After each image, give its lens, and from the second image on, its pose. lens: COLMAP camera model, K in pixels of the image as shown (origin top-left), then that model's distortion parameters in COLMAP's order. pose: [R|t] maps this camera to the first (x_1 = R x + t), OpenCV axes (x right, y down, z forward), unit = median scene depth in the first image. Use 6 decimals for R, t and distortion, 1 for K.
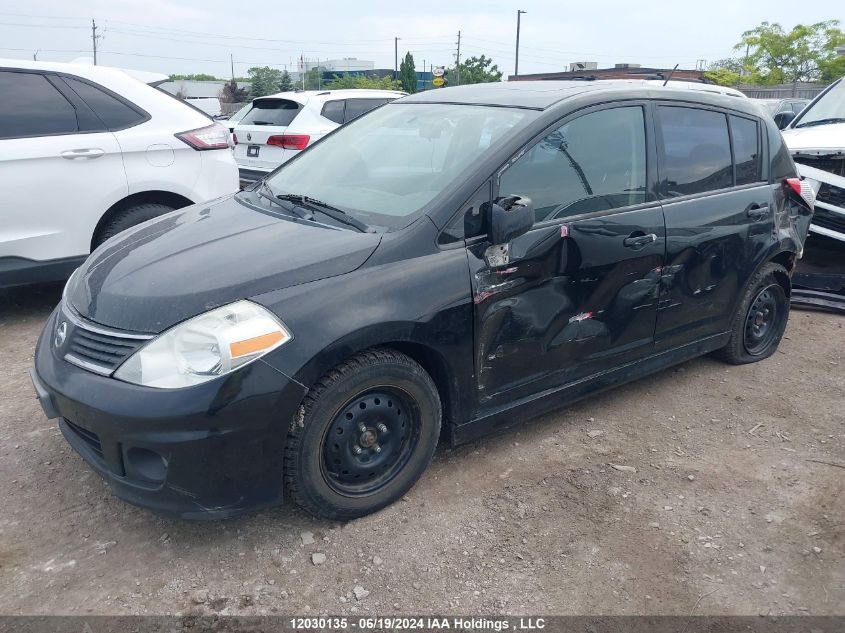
lens RADIAL K [[680.3, 0, 422.5], [0, 680.3, 316.5], [0, 0, 1]] dist [-0.000864, -0.006499]
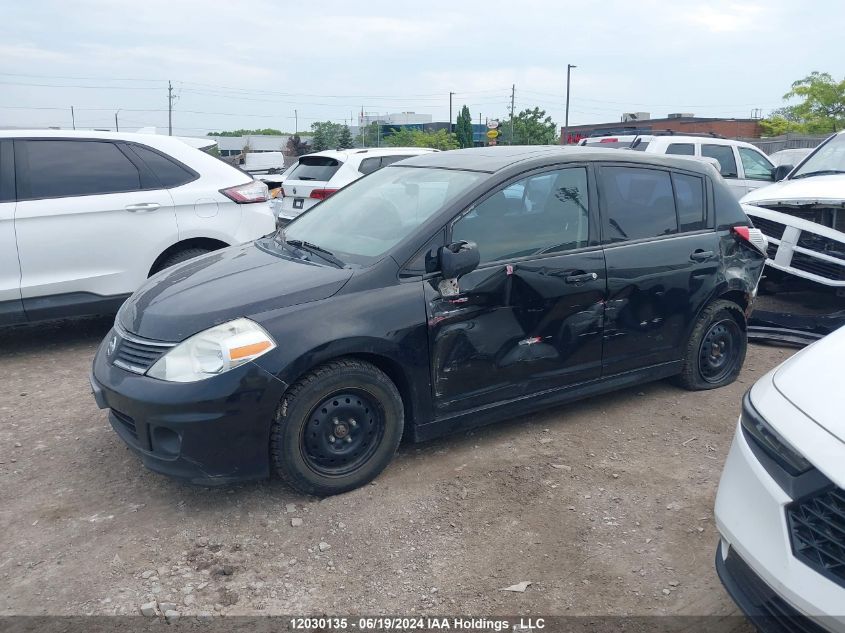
lens RADIAL K [[680.3, 0, 422.5], [0, 680.3, 316.5], [0, 0, 1]] dist [-0.000864, -0.006499]
pose [[0.996420, 0.009095, -0.084053, 0.157615], [-0.014871, 0.997551, -0.068350, 0.046555], [0.083225, 0.069355, 0.994114, -0.233039]]
